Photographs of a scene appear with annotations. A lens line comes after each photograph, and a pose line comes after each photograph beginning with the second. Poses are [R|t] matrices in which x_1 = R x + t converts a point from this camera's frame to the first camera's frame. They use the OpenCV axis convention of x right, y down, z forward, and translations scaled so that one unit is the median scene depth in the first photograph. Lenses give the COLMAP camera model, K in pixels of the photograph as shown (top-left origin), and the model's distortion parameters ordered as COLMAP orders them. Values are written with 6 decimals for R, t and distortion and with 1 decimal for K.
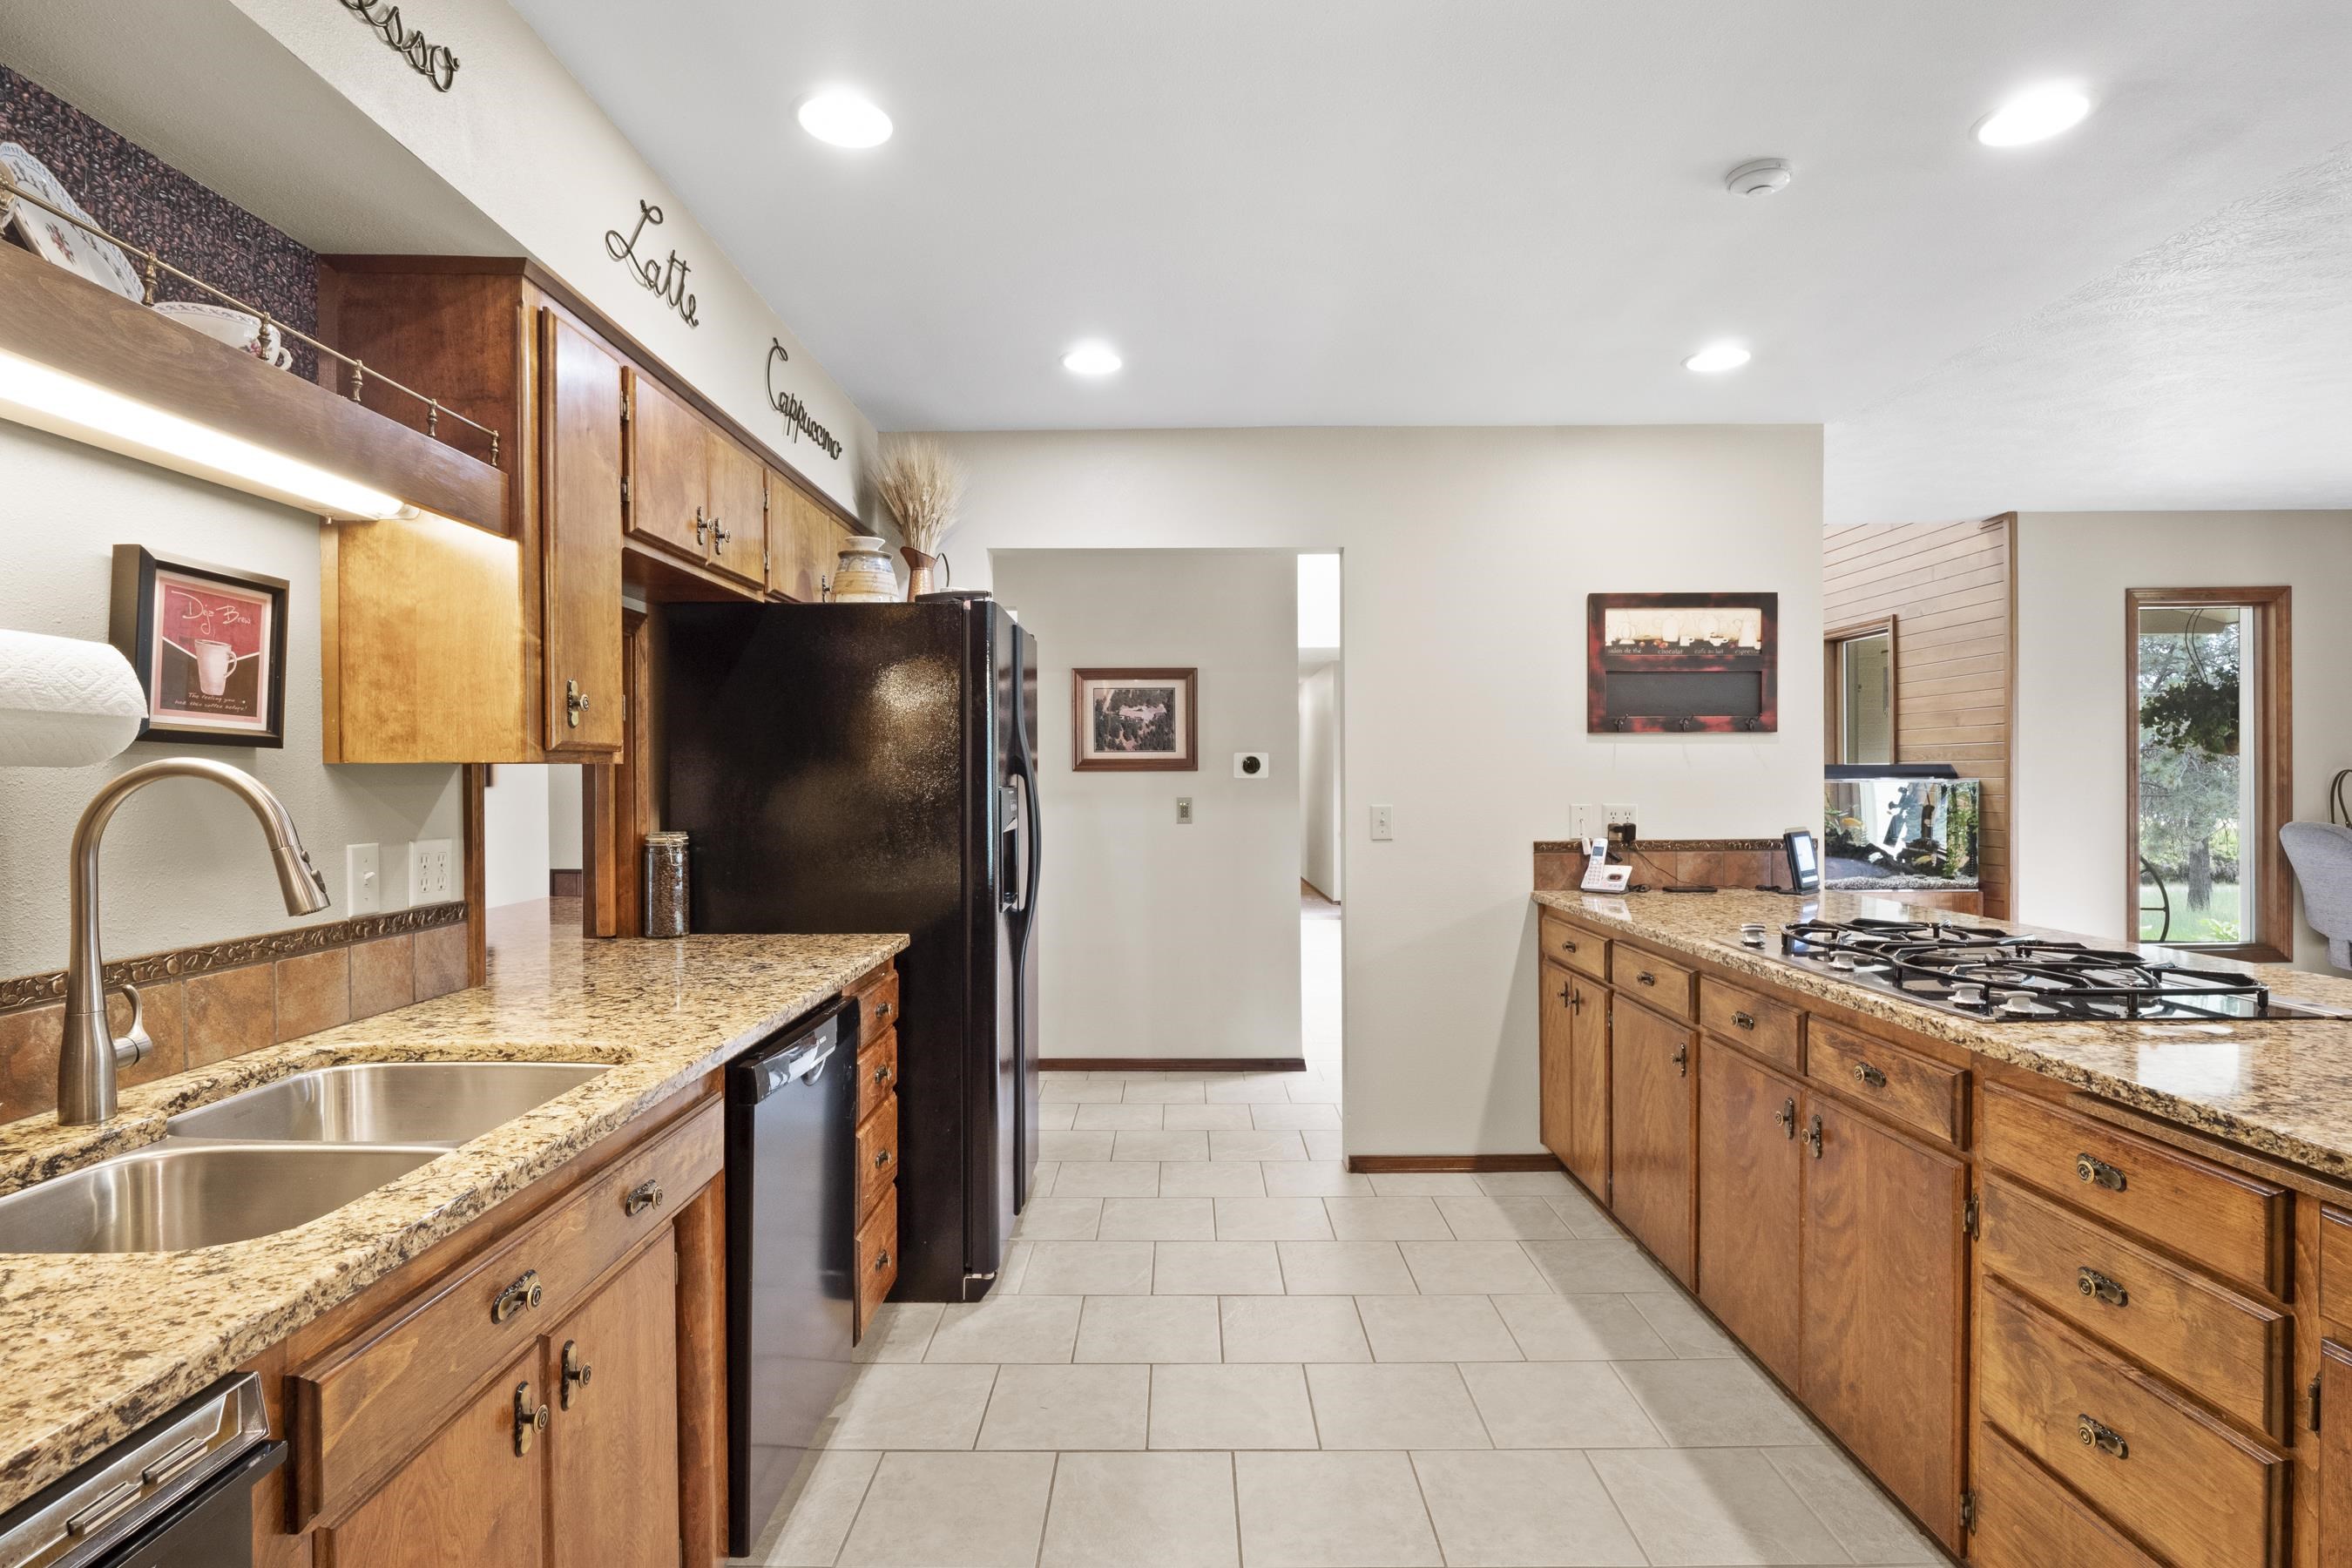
lens RADIAL K [[1159.2, 0, 1169.0], [0, 1159.2, 792.6], [0, 0, 1]] dist [-0.006147, -0.004638]
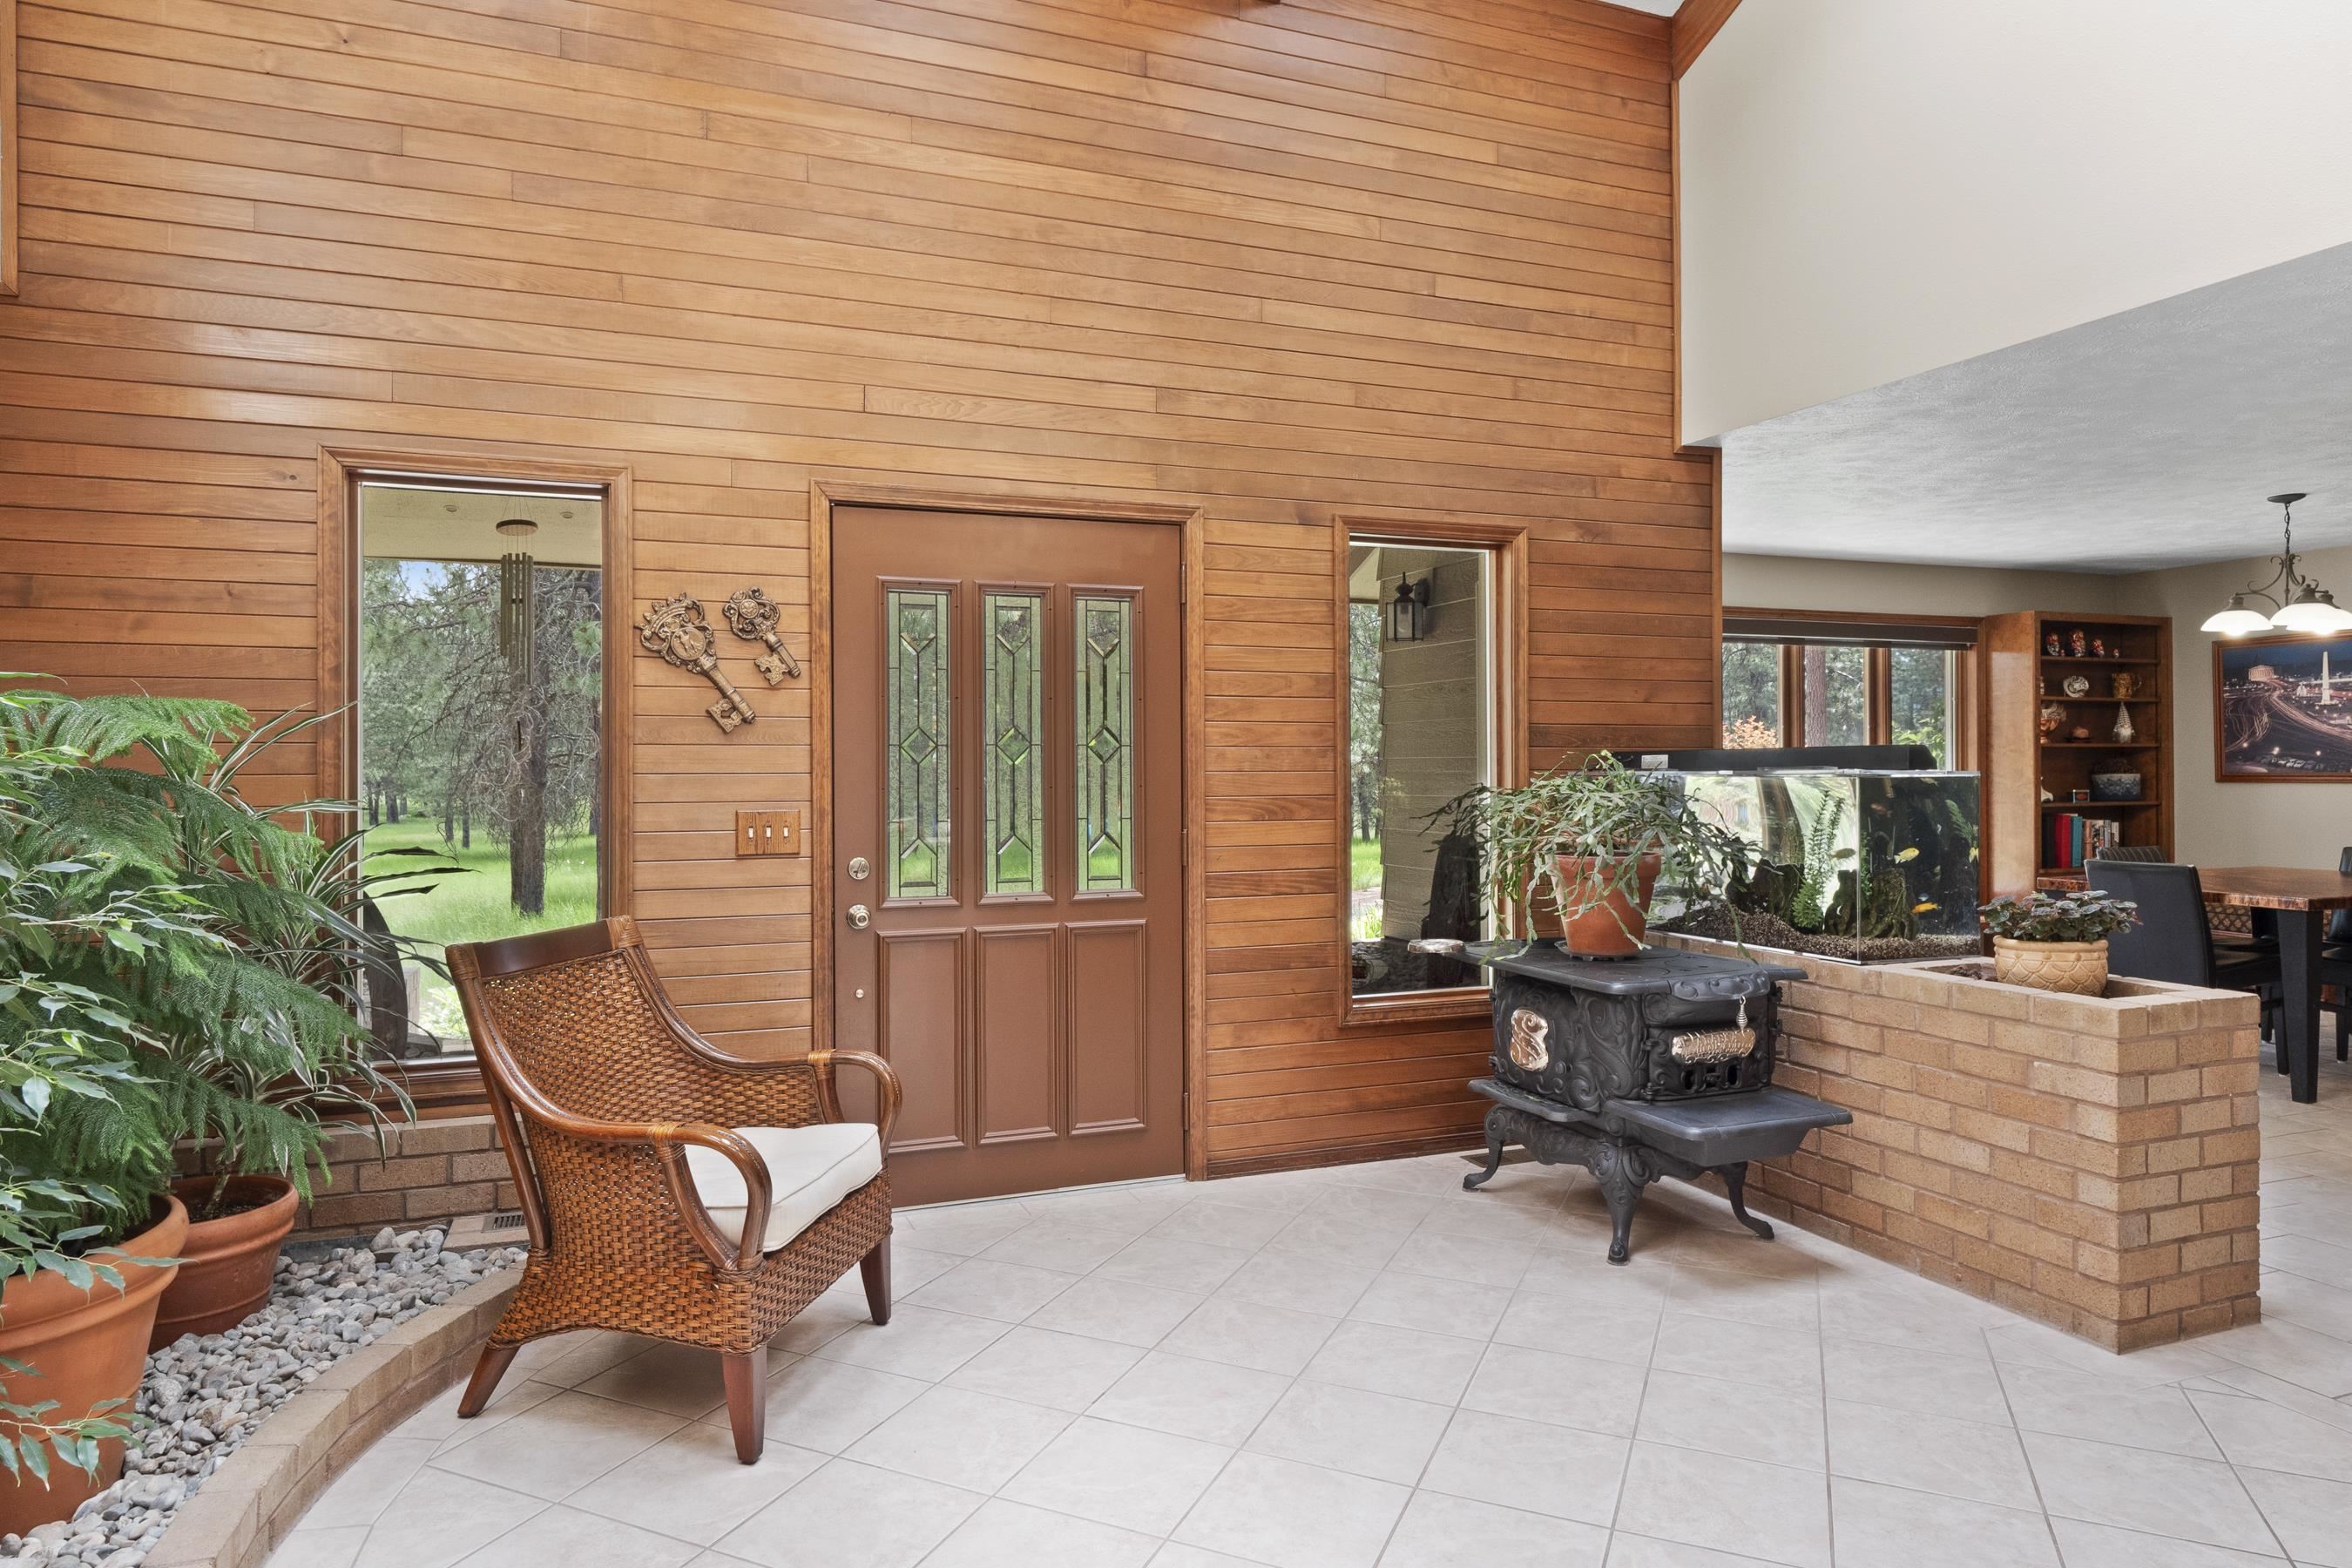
lens RADIAL K [[1384.5, 0, 1164.1], [0, 1384.5, 759.7], [0, 0, 1]] dist [-0.003291, -0.000606]
pose [[-0.361578, 0.016668, 0.932193, -0.064057], [0.019635, 0.999755, -0.010260, -0.024323], [-0.932135, 0.014593, -0.361817, 2.334405]]
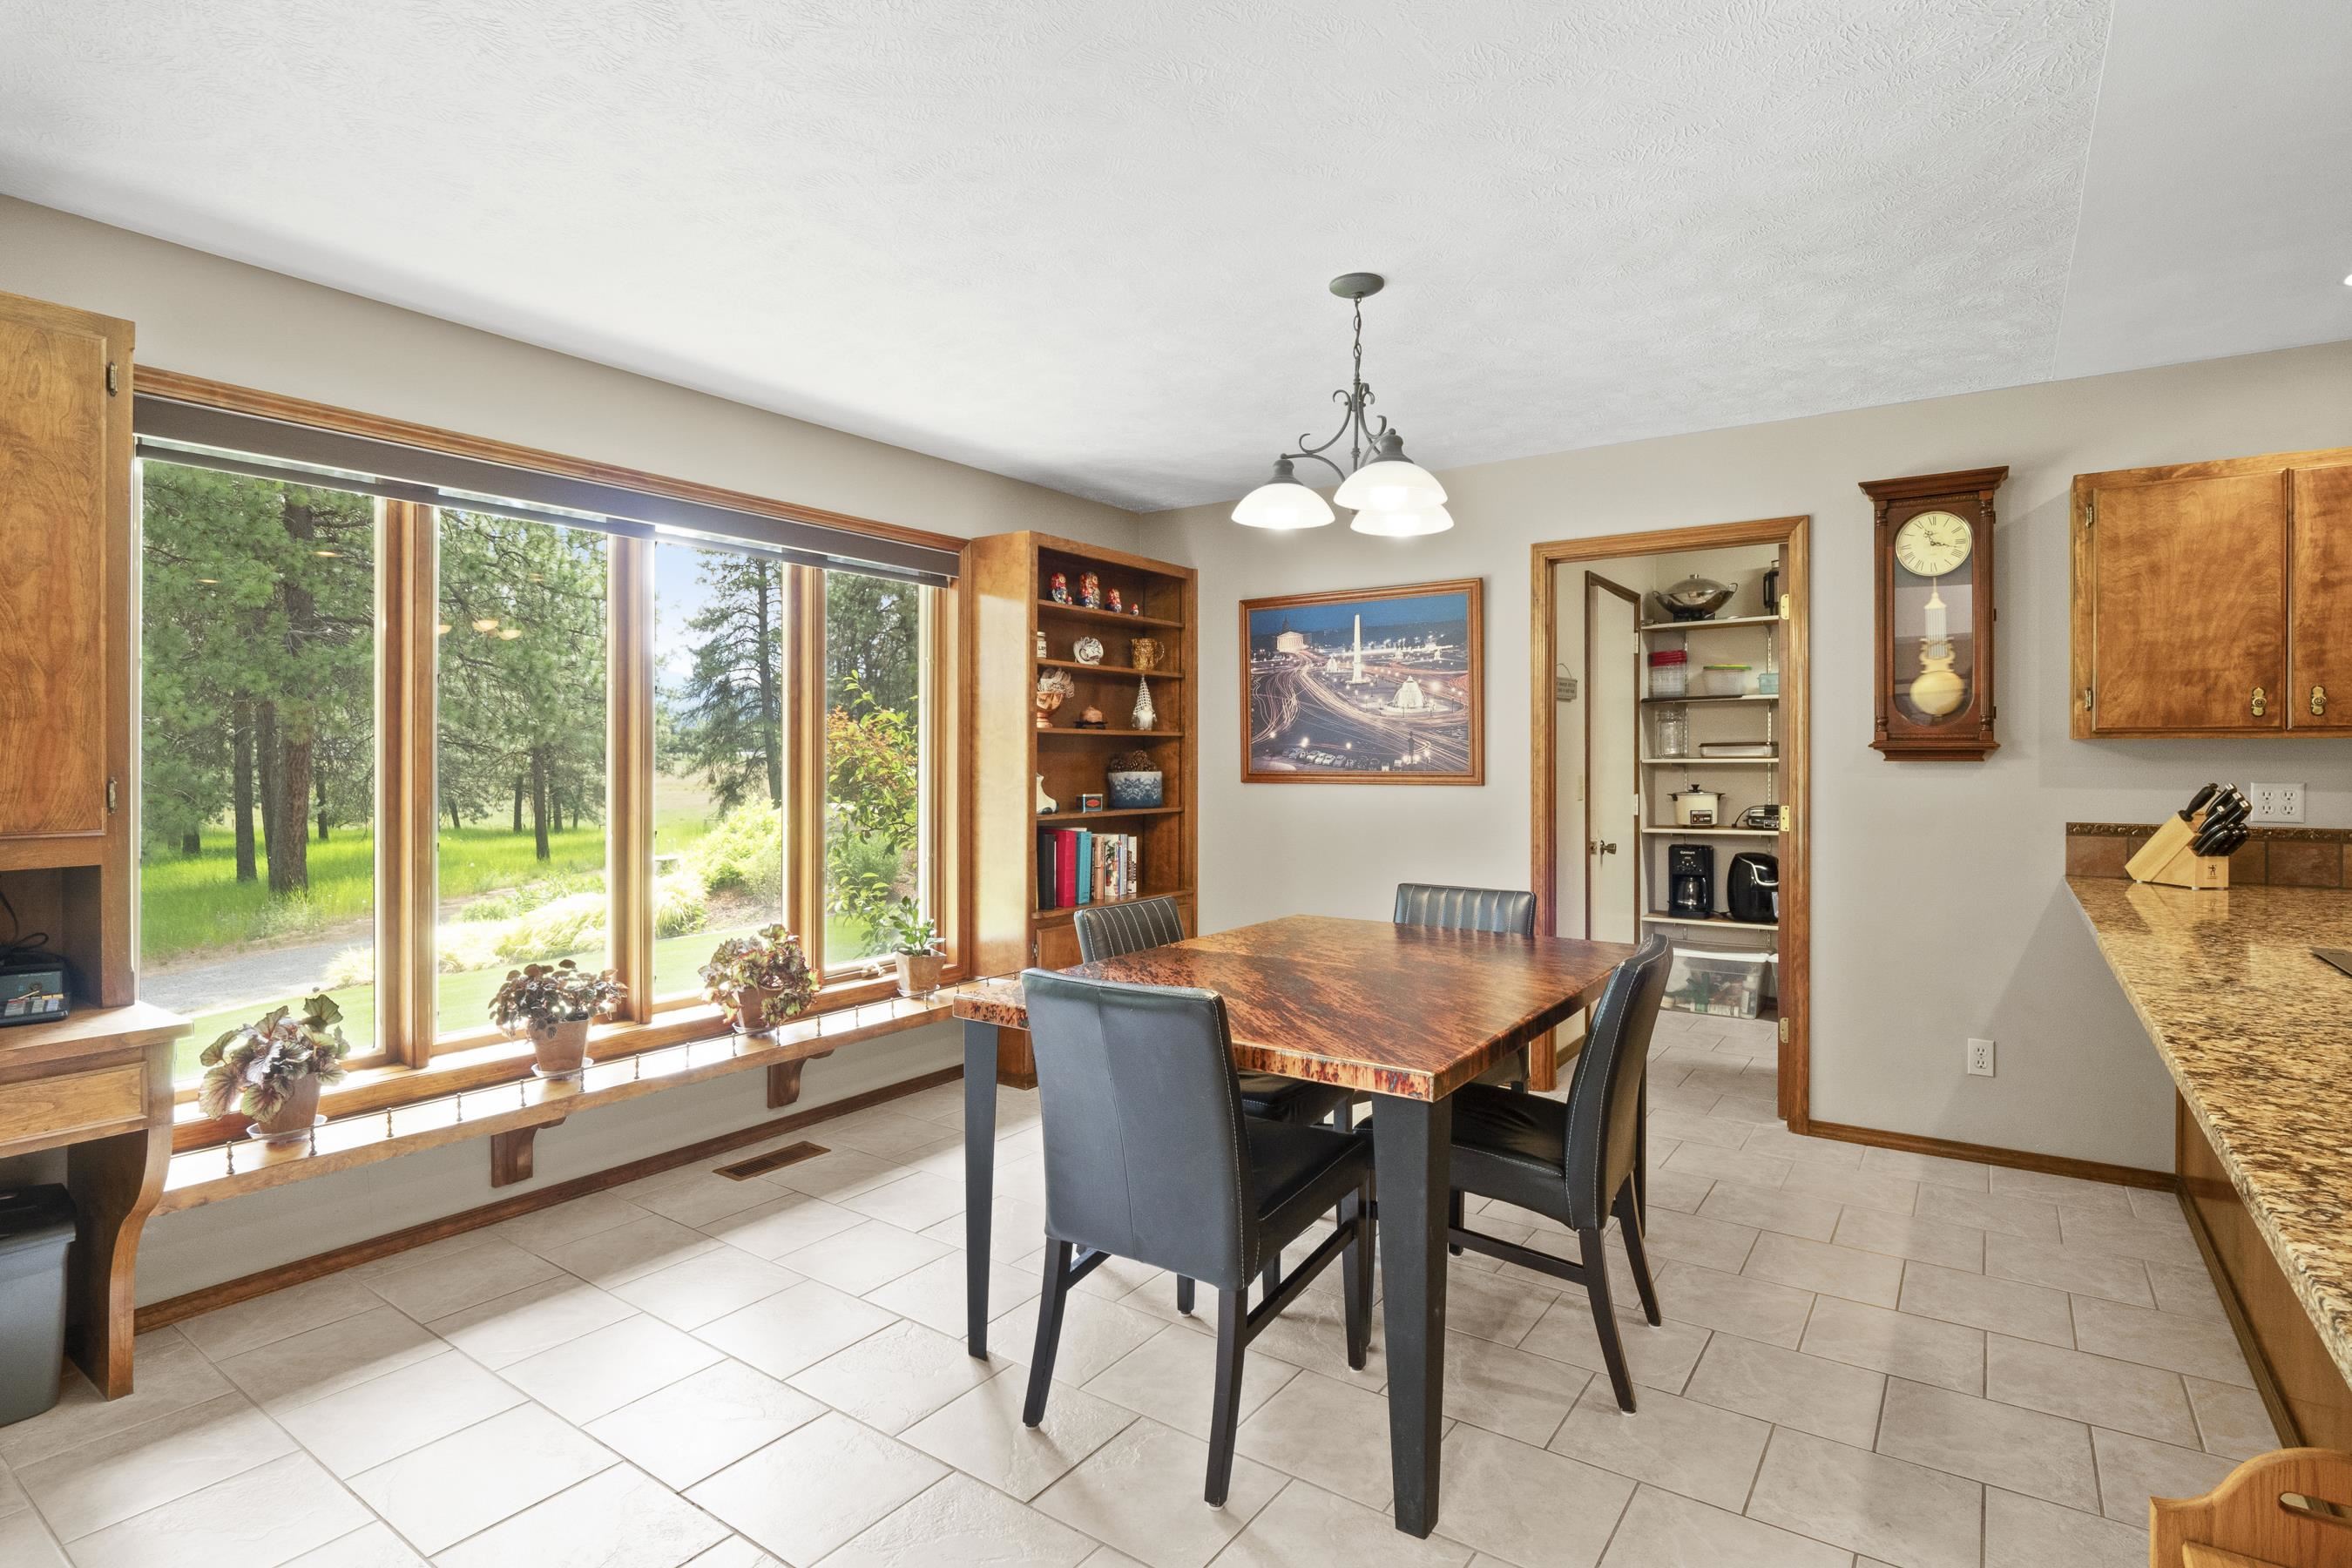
lens RADIAL K [[1159.2, 0, 1157.0], [0, 1159.2, 759.4], [0, 0, 1]] dist [-0.006147, -0.004638]
pose [[-0.818183, 0.007977, 0.574902, 0.616022], [0.013452, 0.999896, 0.005272, -0.016260], [-0.574800, 0.012047, -0.818205, 1.252864]]
